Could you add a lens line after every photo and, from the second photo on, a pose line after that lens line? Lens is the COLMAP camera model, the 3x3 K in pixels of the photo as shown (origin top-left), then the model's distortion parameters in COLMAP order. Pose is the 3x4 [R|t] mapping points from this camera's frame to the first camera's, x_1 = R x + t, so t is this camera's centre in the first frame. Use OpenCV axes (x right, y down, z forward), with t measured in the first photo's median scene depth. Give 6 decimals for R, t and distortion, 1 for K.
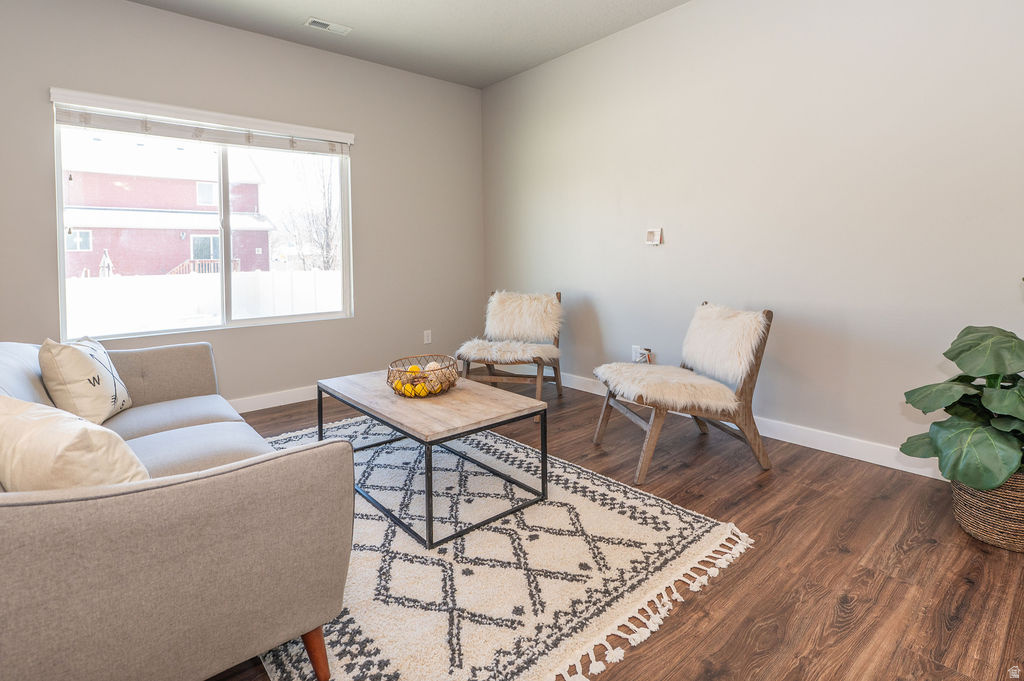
lens RADIAL K [[407.1, 0, 512.0], [0, 407.1, 340.5], [0, 0, 1]] dist [-0.002623, -0.000688]
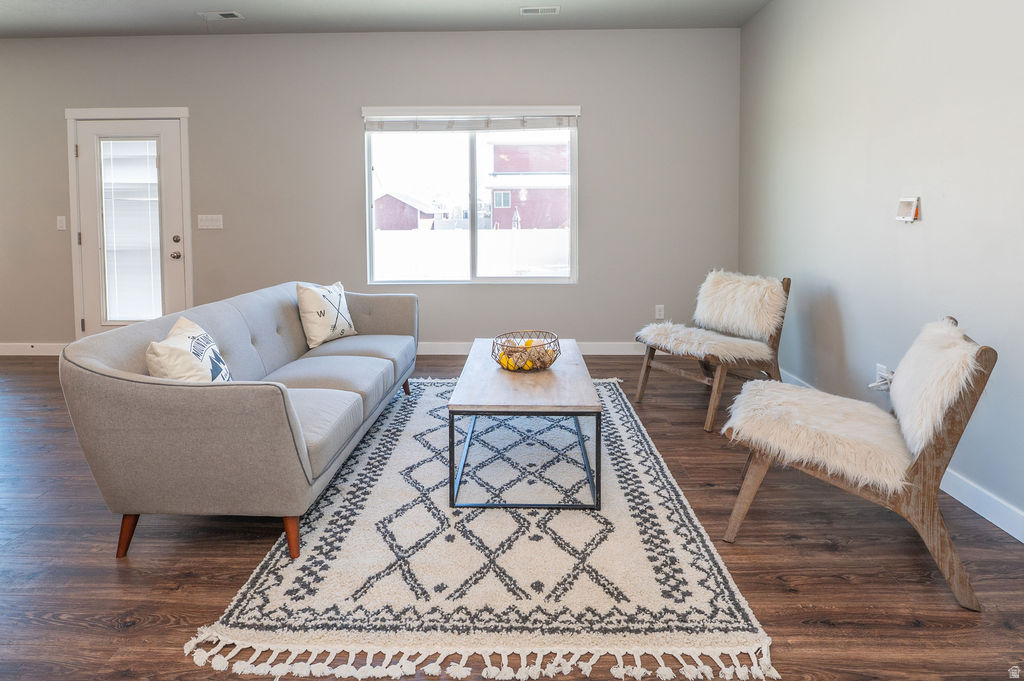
lens RADIAL K [[421.4, 0, 514.0], [0, 421.4, 321.4], [0, 0, 1]] dist [-0.005130, -0.000521]
pose [[0.817858, 0.143898, -0.557137, 0.453635], [-0.128188, 0.989458, 0.067383, -0.072971], [0.560960, 0.016309, 0.827682, 0.136453]]
